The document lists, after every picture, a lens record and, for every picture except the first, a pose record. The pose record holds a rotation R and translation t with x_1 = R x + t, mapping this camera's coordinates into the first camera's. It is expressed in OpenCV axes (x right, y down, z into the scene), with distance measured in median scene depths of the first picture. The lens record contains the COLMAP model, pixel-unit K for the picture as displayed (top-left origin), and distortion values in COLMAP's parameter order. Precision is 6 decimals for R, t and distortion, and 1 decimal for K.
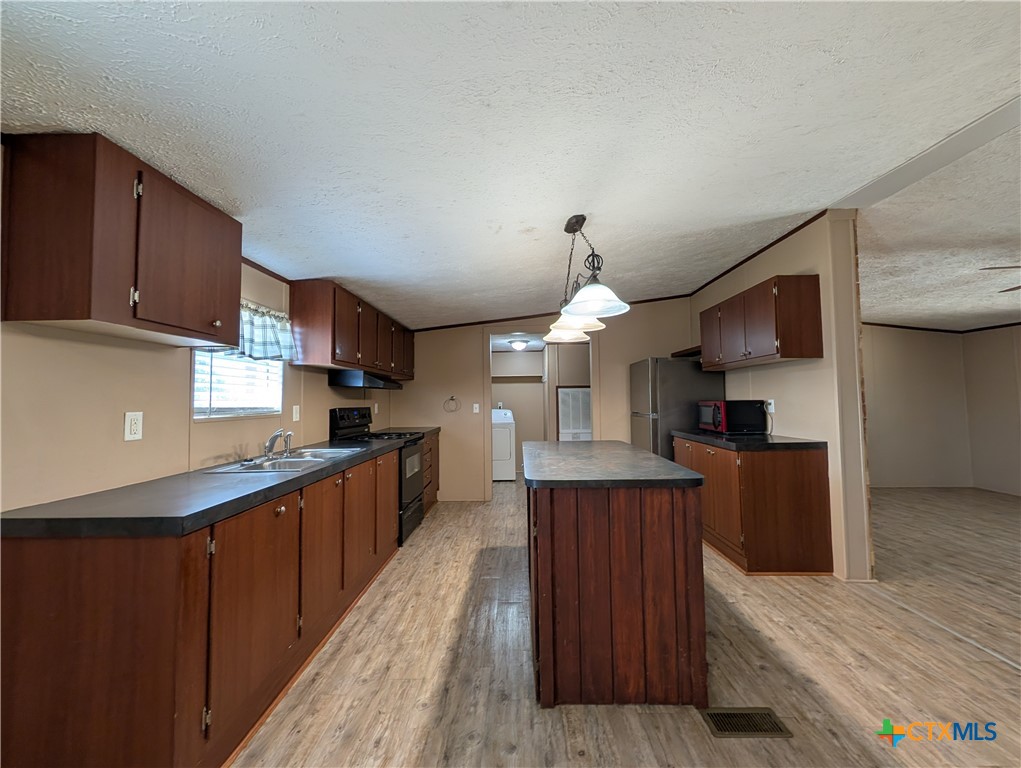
lens RADIAL K [[394.1, 0, 511.7], [0, 394.1, 383.7], [0, 0, 1]] dist [0.001399, -0.000211]
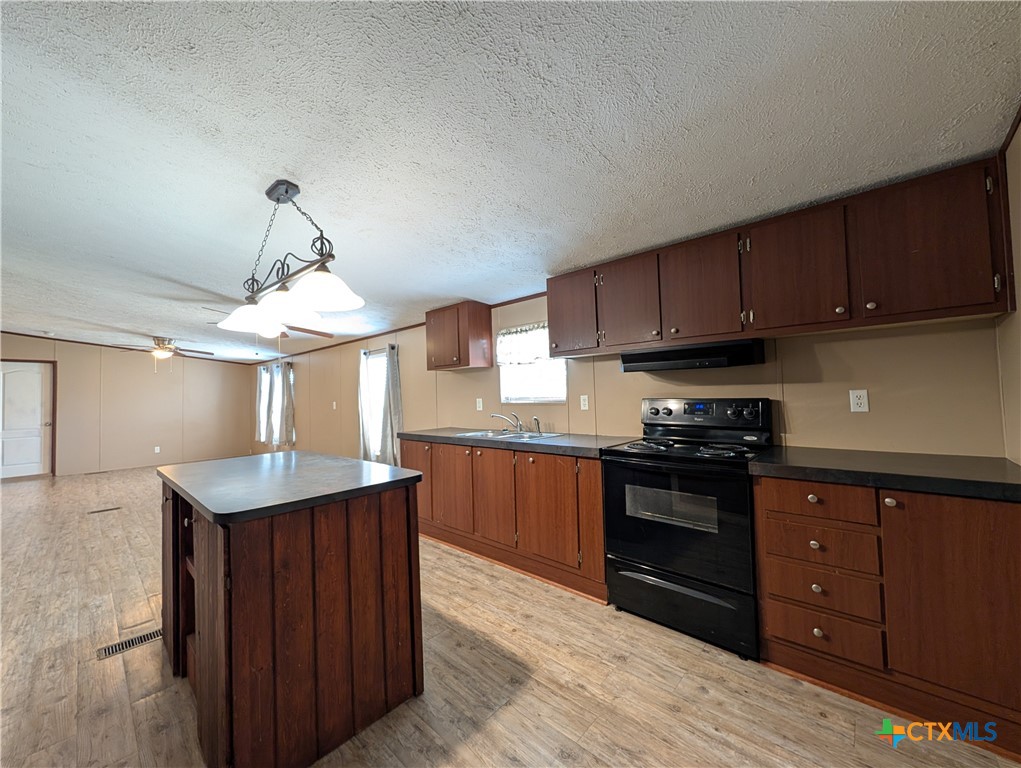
lens RADIAL K [[394.1, 0, 510.9], [0, 394.1, 380.5], [0, 0, 1]] dist [0.001399, -0.000211]
pose [[-0.660532, 0.009891, -0.750733, 0.422074], [0.069829, 0.996388, -0.048311, 0.056841], [0.747544, -0.084334, -0.658837, 1.670442]]
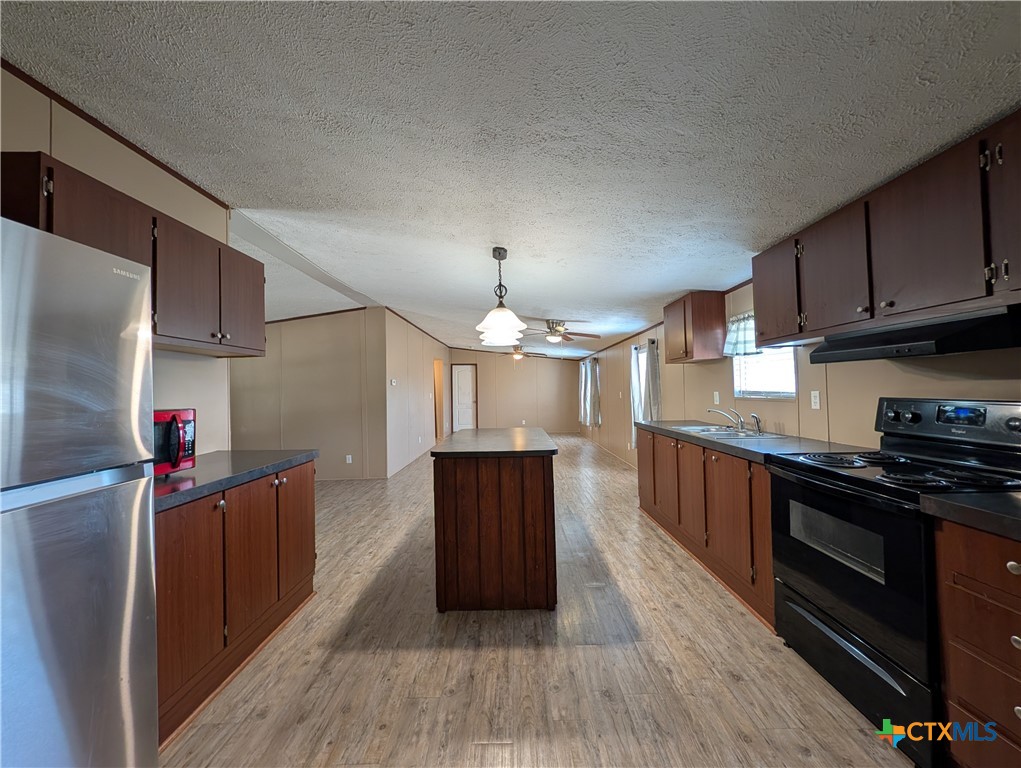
lens RADIAL K [[394.1, 0, 512.2], [0, 394.1, 380.6], [0, 0, 1]] dist [0.001399, -0.000211]
pose [[-0.999295, 0.033785, -0.016395, 0.139949], [0.034794, 0.997228, -0.065766, 0.071290], [0.014128, -0.066290, -0.997700, 1.981849]]
